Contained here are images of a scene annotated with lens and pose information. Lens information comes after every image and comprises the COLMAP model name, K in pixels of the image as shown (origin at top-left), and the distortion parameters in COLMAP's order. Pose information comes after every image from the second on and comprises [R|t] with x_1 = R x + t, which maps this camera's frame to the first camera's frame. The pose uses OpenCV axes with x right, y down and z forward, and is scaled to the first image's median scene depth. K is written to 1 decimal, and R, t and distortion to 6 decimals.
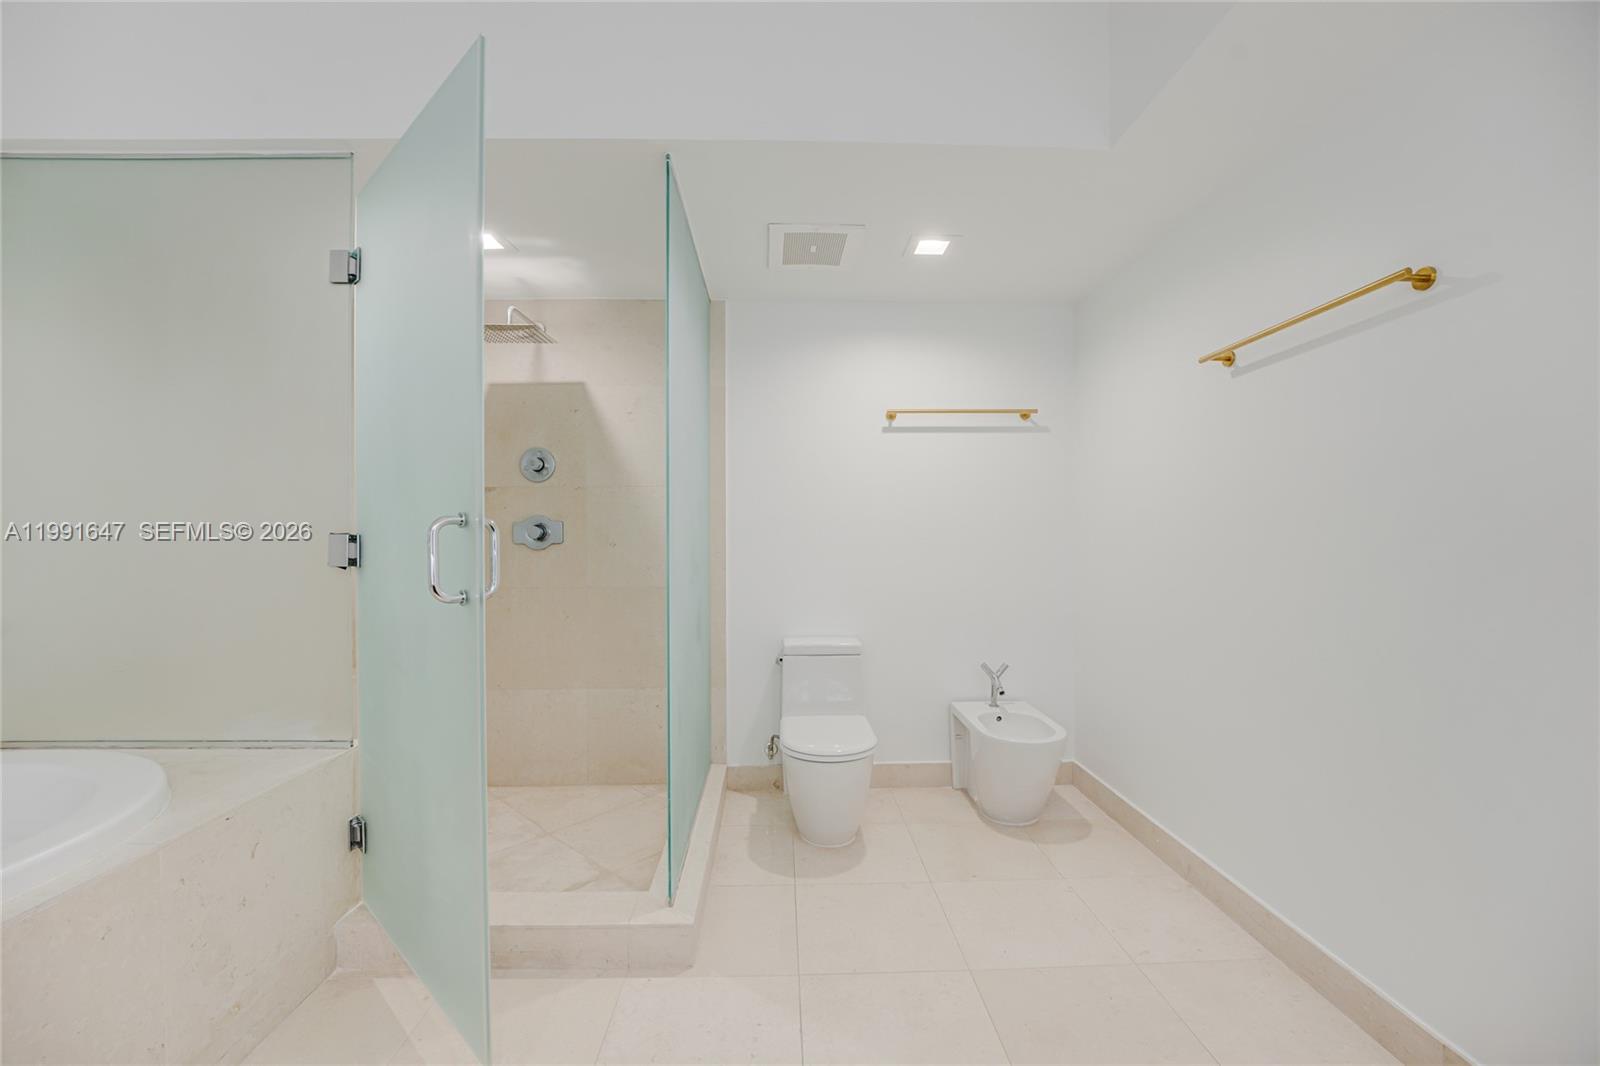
lens RADIAL K [[657.7, 0, 792.8], [0, 657.7, 536.9], [0, 0, 1]] dist [-0.034142, 0.006637]
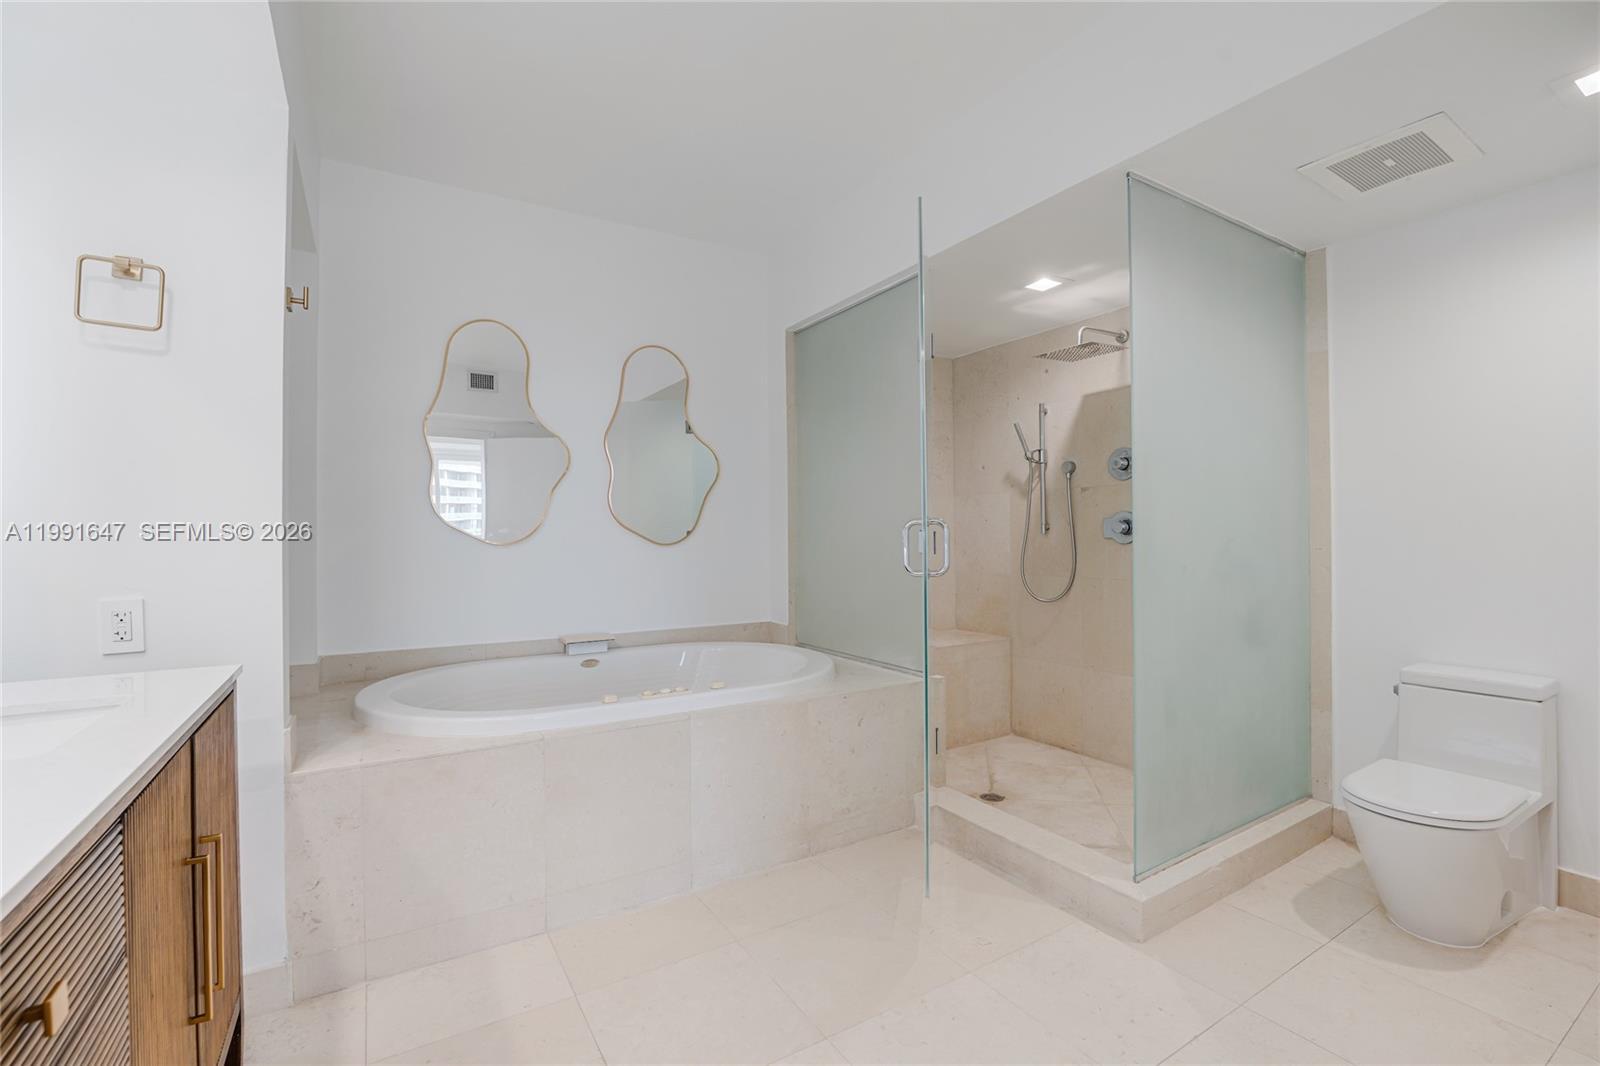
lens RADIAL K [[683.0, 0, 800.0], [0, 683.0, 533.0], [0, 0, 1]] dist [-0.002762, -0.000400]
pose [[0.512661, -0.002889, -0.858586, 0.364449], [0.008436, 0.999963, 0.001672, -0.005728], [0.858550, -0.008100, 0.512667, -0.025750]]
